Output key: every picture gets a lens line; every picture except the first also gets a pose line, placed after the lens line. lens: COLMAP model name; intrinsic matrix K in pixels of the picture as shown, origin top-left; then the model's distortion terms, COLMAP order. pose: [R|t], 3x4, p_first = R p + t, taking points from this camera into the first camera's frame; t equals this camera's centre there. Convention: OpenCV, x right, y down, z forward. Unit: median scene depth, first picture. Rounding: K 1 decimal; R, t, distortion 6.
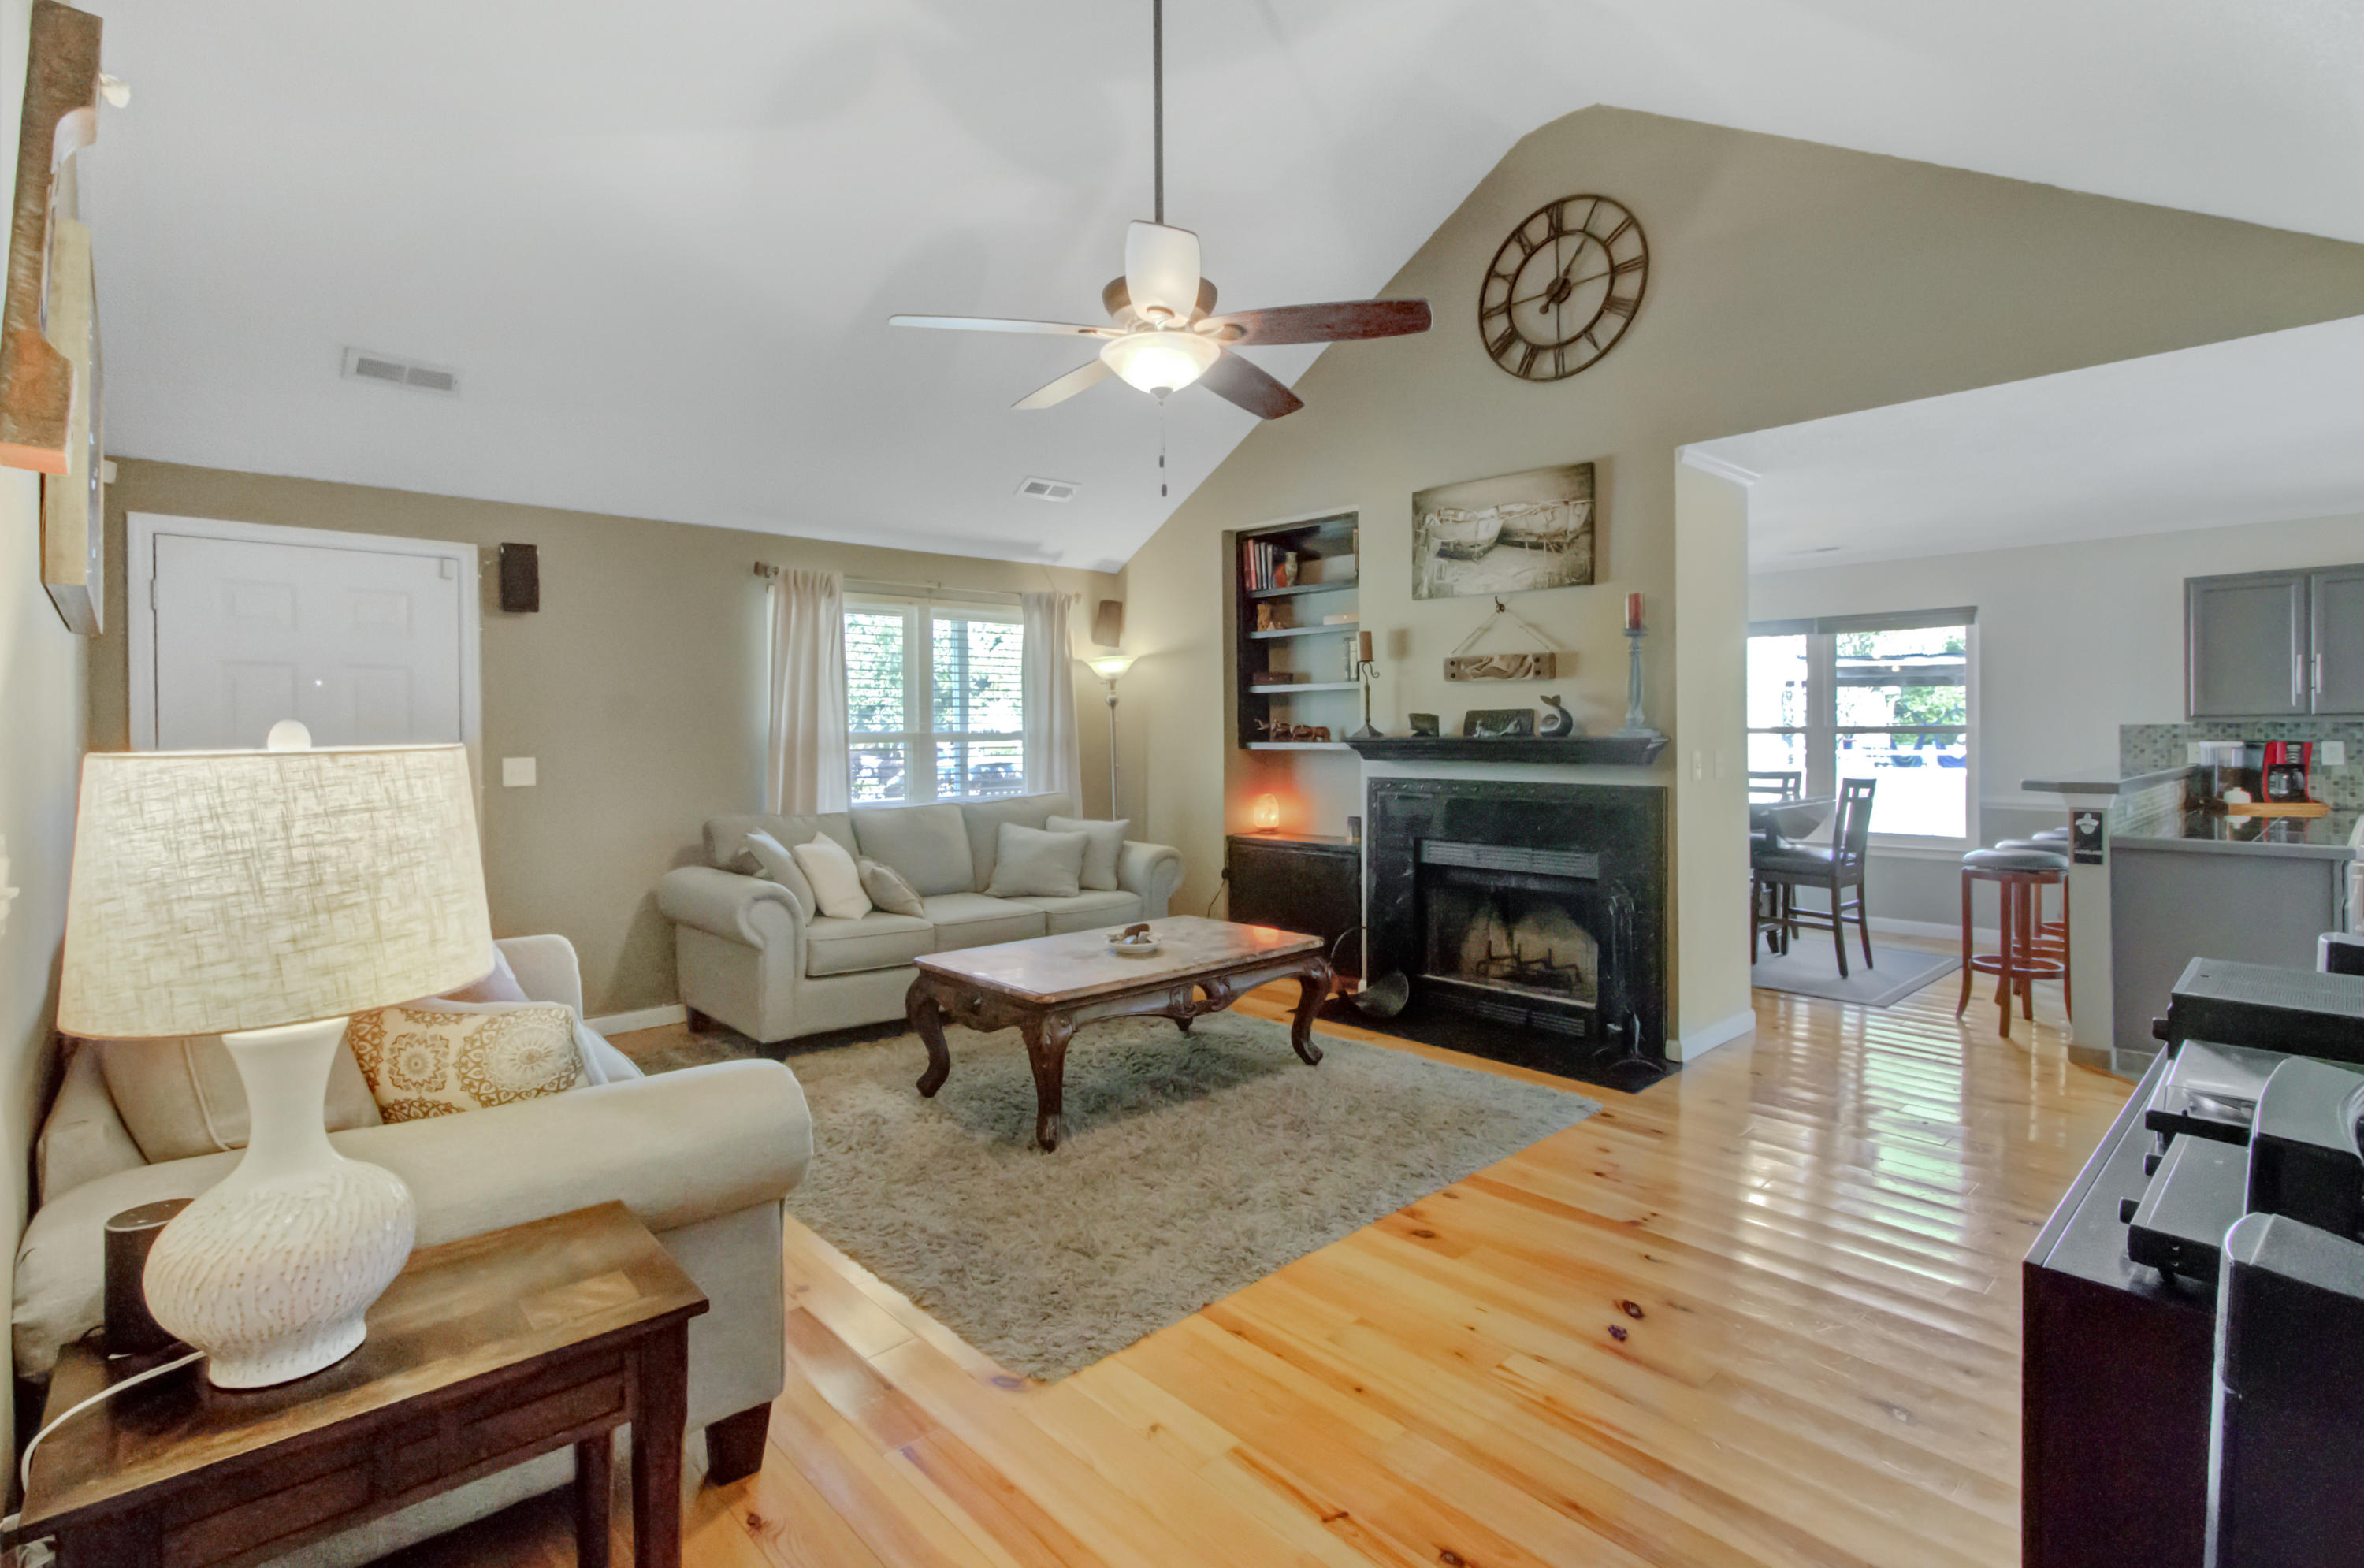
lens RADIAL K [[1116.9, 0, 1157.4], [0, 1116.9, 721.4], [0, 0, 1]] dist [0.005718, 0.000625]
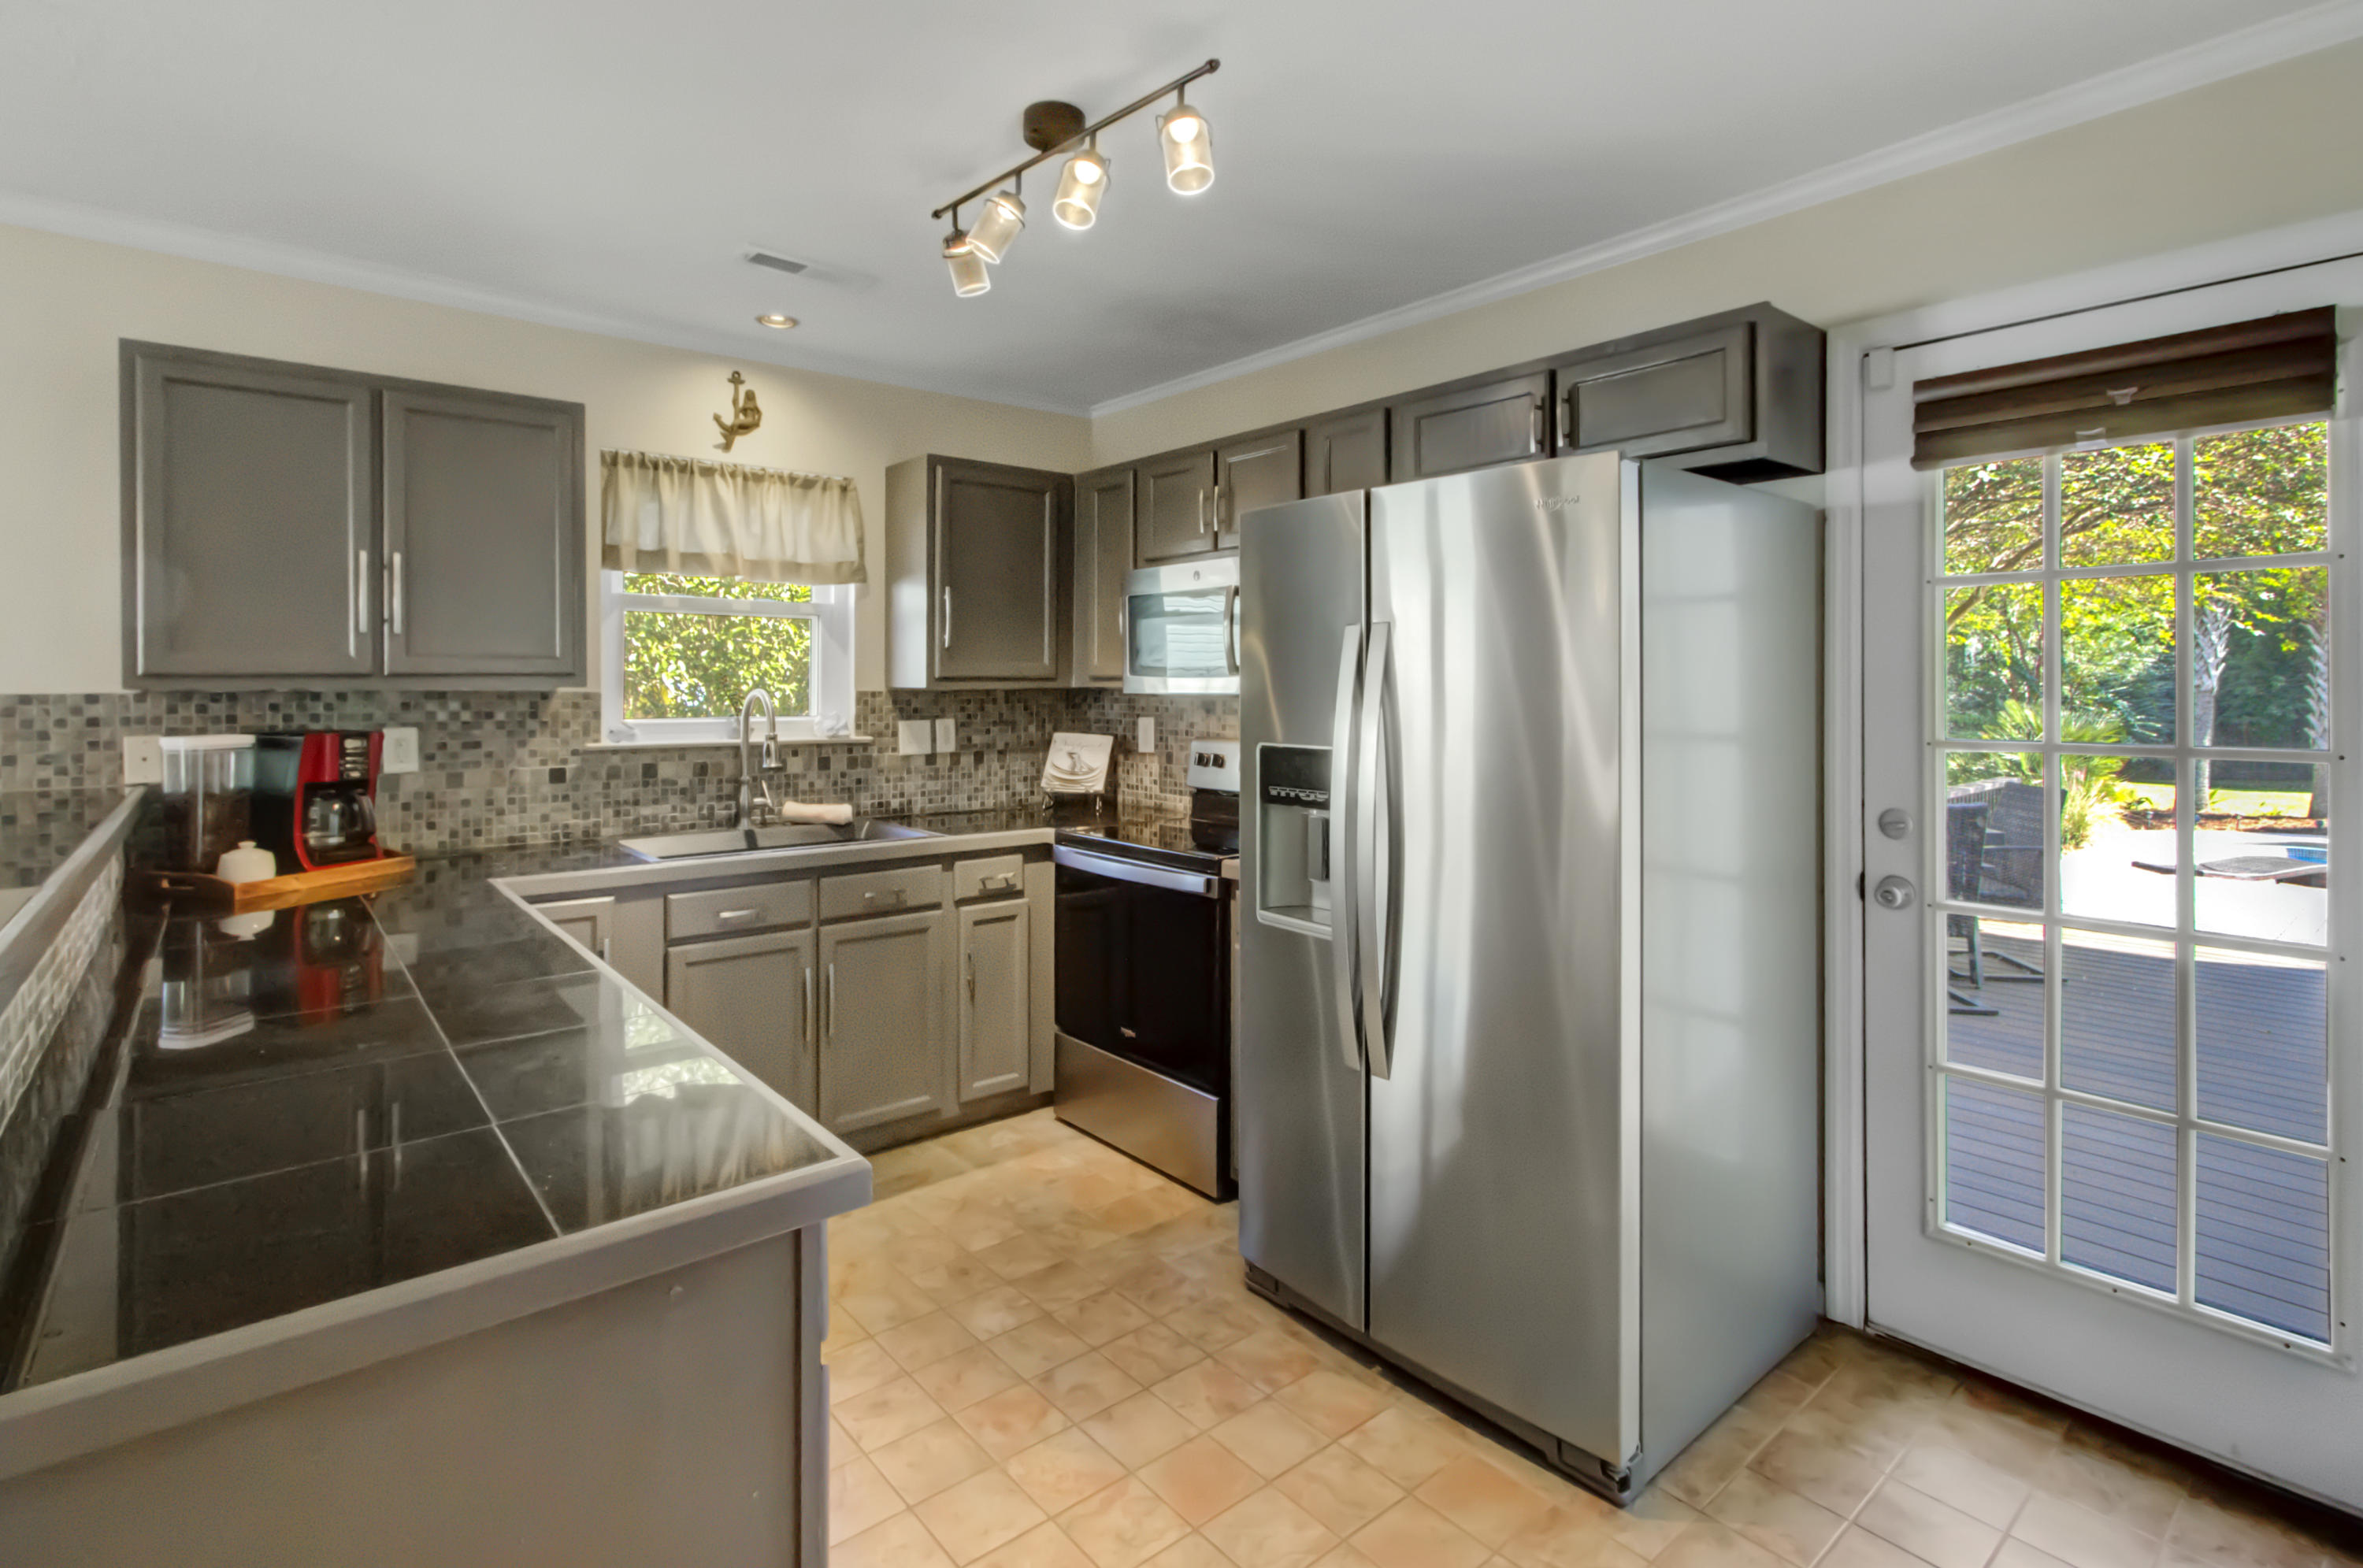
lens RADIAL K [[1116.4, 0, 1172.5], [0, 1116.4, 687.4], [0, 0, 1]] dist [0.005718, 0.000625]
pose [[0.058148, 0.011737, 0.998239, 0.624537], [0.000088, 0.999931, -0.011762, 0.005966], [-0.998308, 0.000771, 0.058143, 0.700992]]
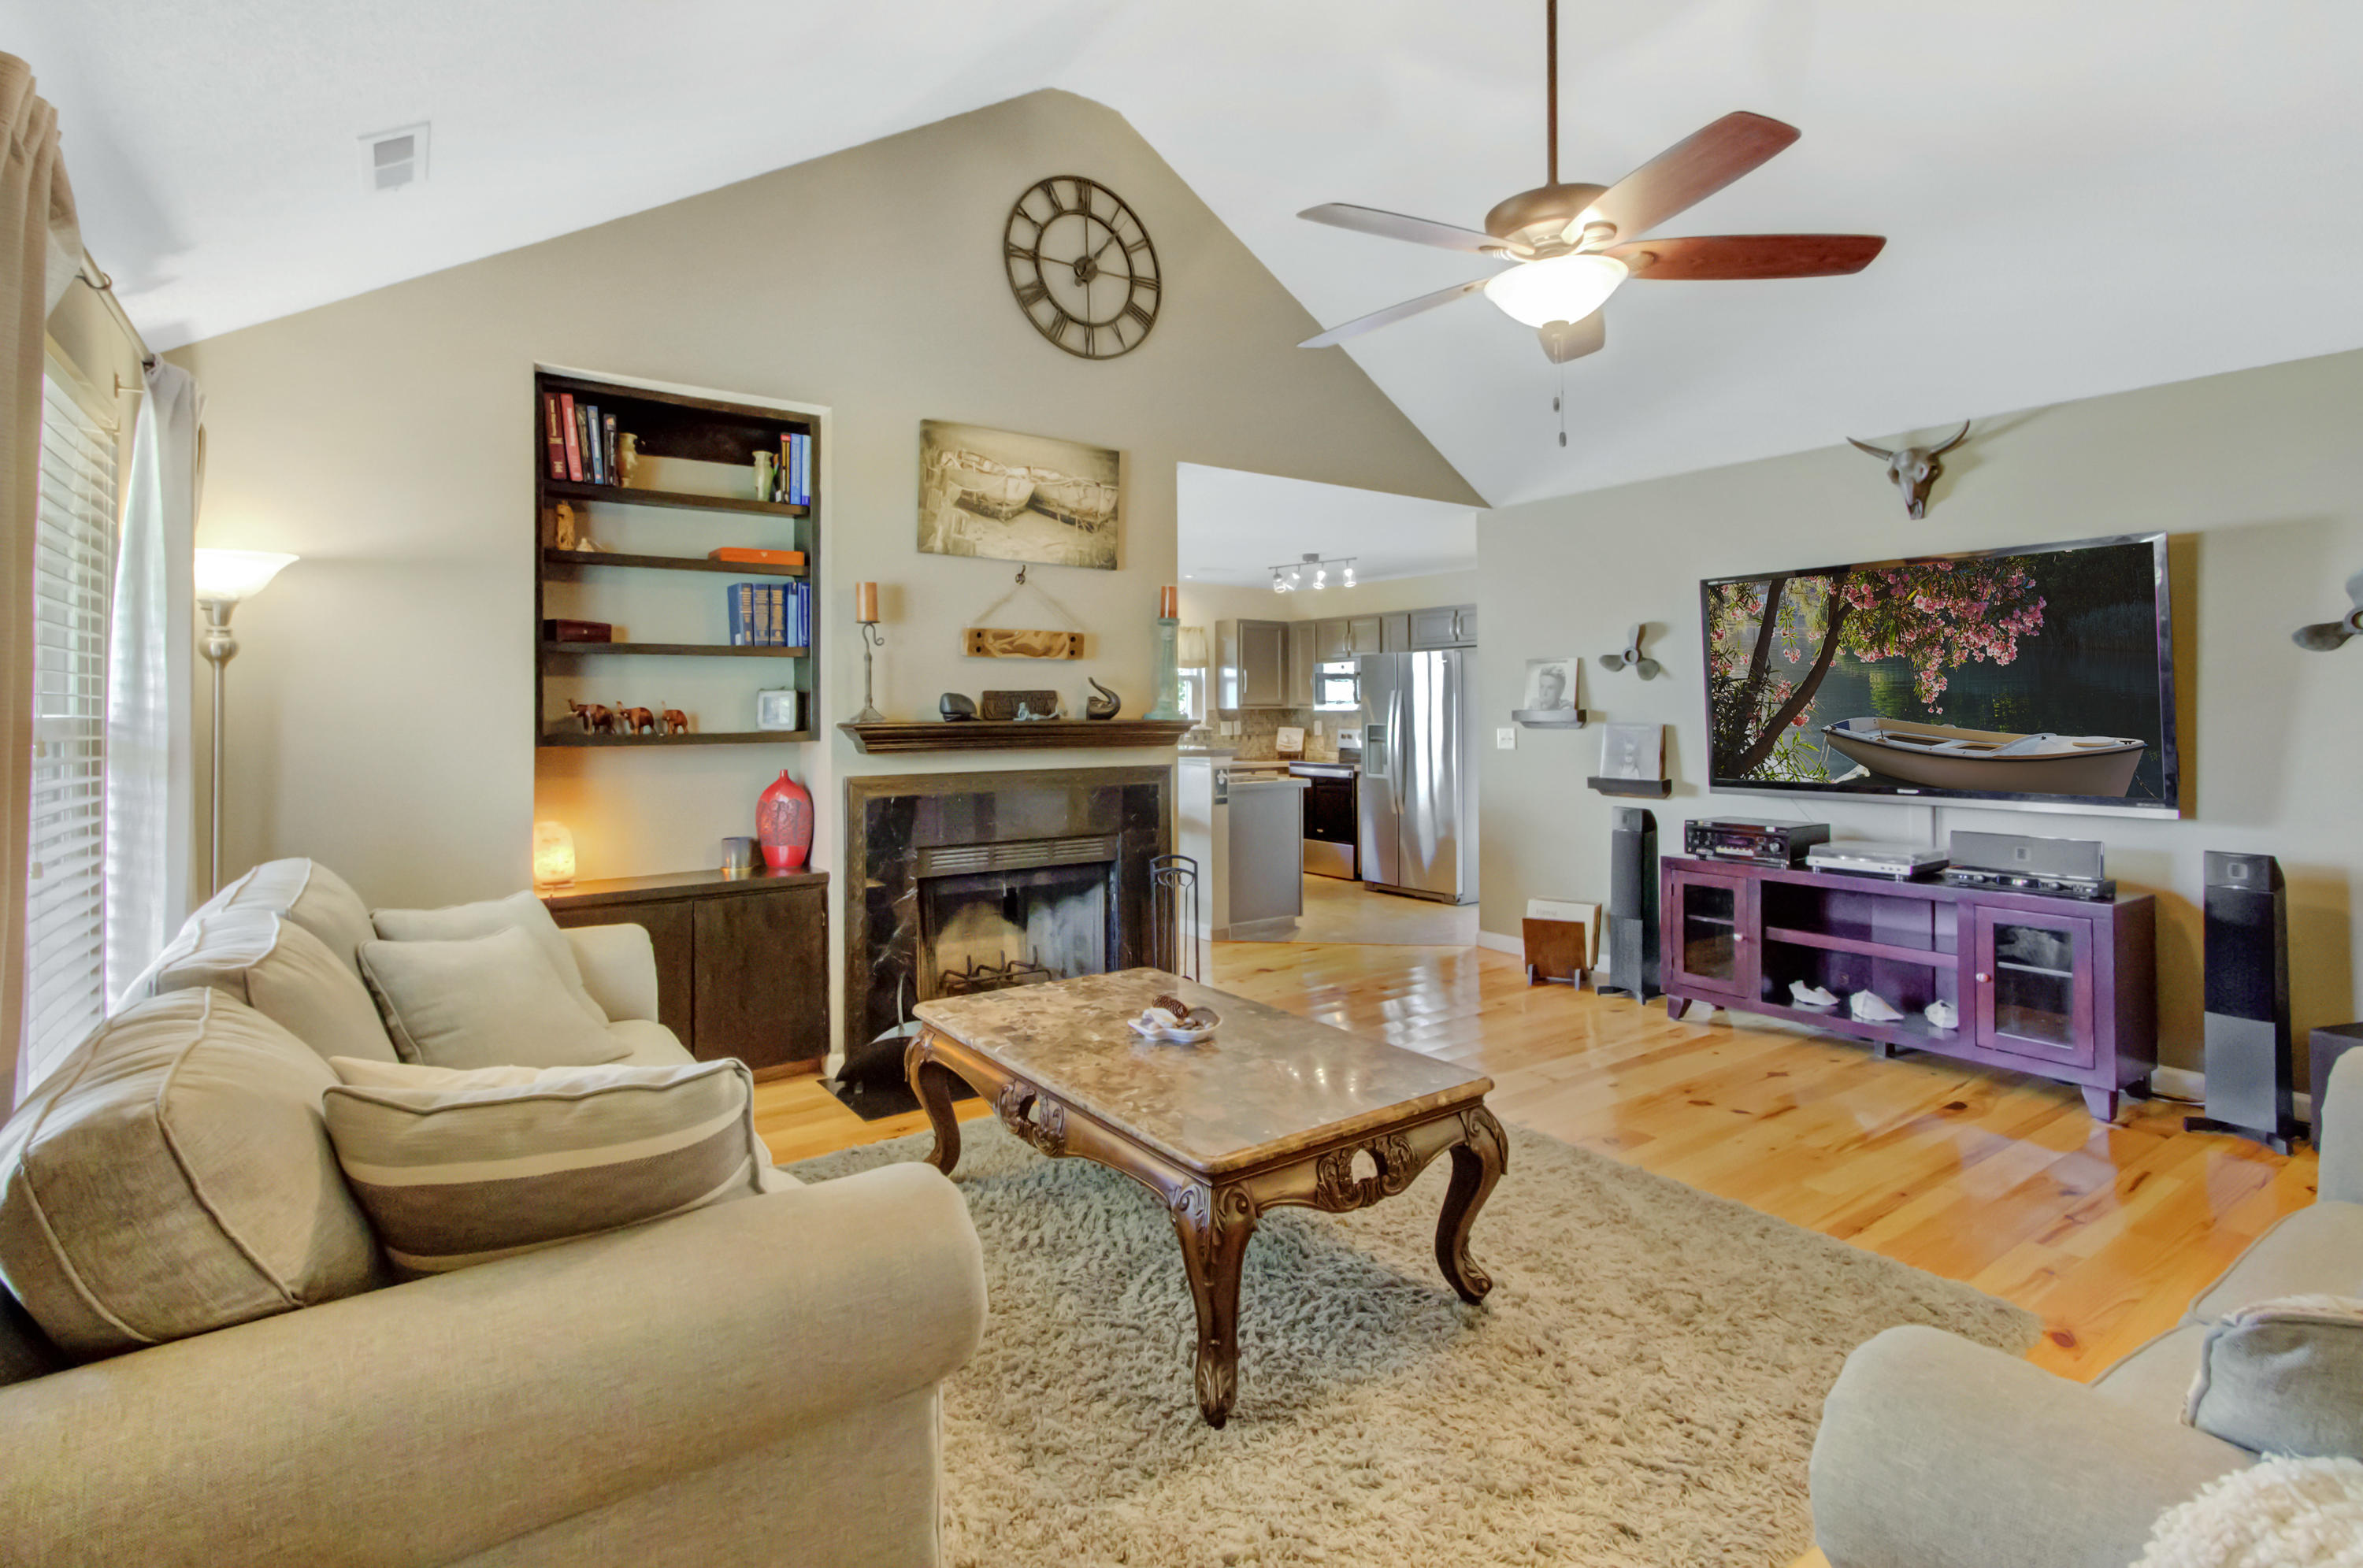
lens RADIAL K [[1116.4, 0, 1195.3], [0, 1116.4, 678.6], [0, 0, 1]] dist [0.005718, 0.000625]
pose [[0.120720, 0.032949, 0.992140, -0.567531], [0.000139, 0.999448, -0.033209, 0.009501], [-0.992687, 0.004146, 0.120649, 0.744734]]
